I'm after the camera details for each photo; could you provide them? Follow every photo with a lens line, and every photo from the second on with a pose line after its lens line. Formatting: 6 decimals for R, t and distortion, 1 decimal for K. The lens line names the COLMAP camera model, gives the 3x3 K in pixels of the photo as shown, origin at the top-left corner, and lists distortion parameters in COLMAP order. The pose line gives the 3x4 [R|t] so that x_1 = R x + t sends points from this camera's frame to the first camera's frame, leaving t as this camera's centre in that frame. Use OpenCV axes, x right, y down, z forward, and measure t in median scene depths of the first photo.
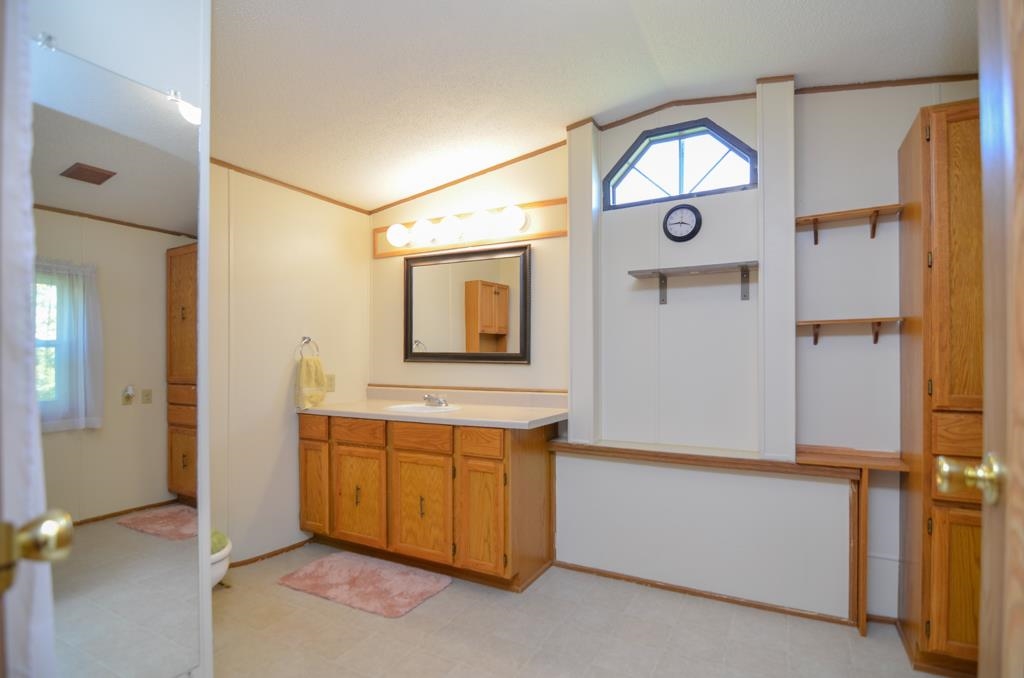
lens RADIAL K [[482.8, 0, 466.7], [0, 482.8, 362.5], [0, 0, 1]] dist [0.001446, -0.000011]
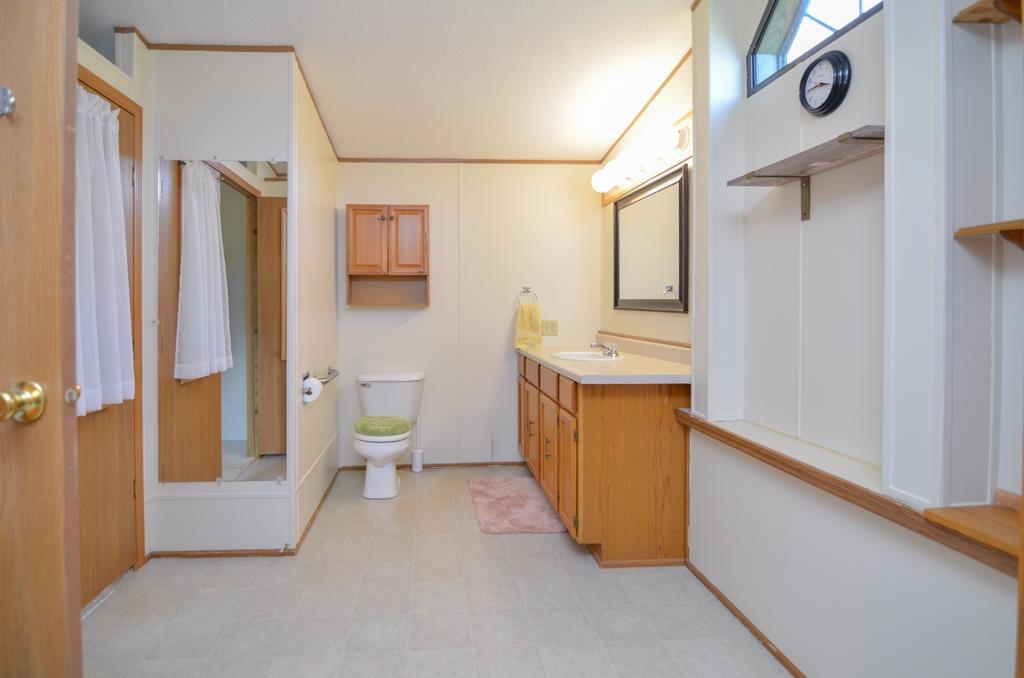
lens RADIAL K [[502.5, 0, 513.5], [0, 502.5, 318.8], [0, 0, 1]] dist [-0.001028, -0.000611]
pose [[0.588052, 0.022276, -0.808516, 0.682699], [-0.005952, 0.999713, 0.023214, -0.005190], [0.808801, -0.008839, 0.588016, 0.290053]]
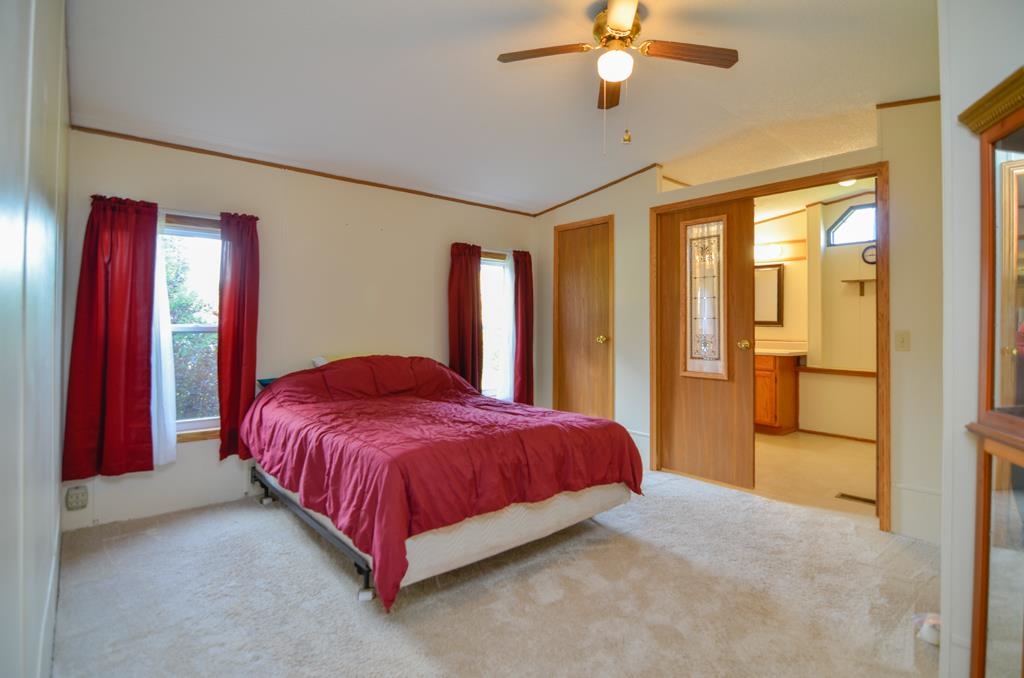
lens RADIAL K [[502.5, 0, 513.5], [0, 502.5, 318.8], [0, 0, 1]] dist [-0.001028, -0.000611]
pose [[0.963612, 0.006695, -0.267219, -0.383384], [-0.010618, 0.999856, -0.013236, 0.010732], [0.267092, 0.015592, 0.963545, -1.253965]]
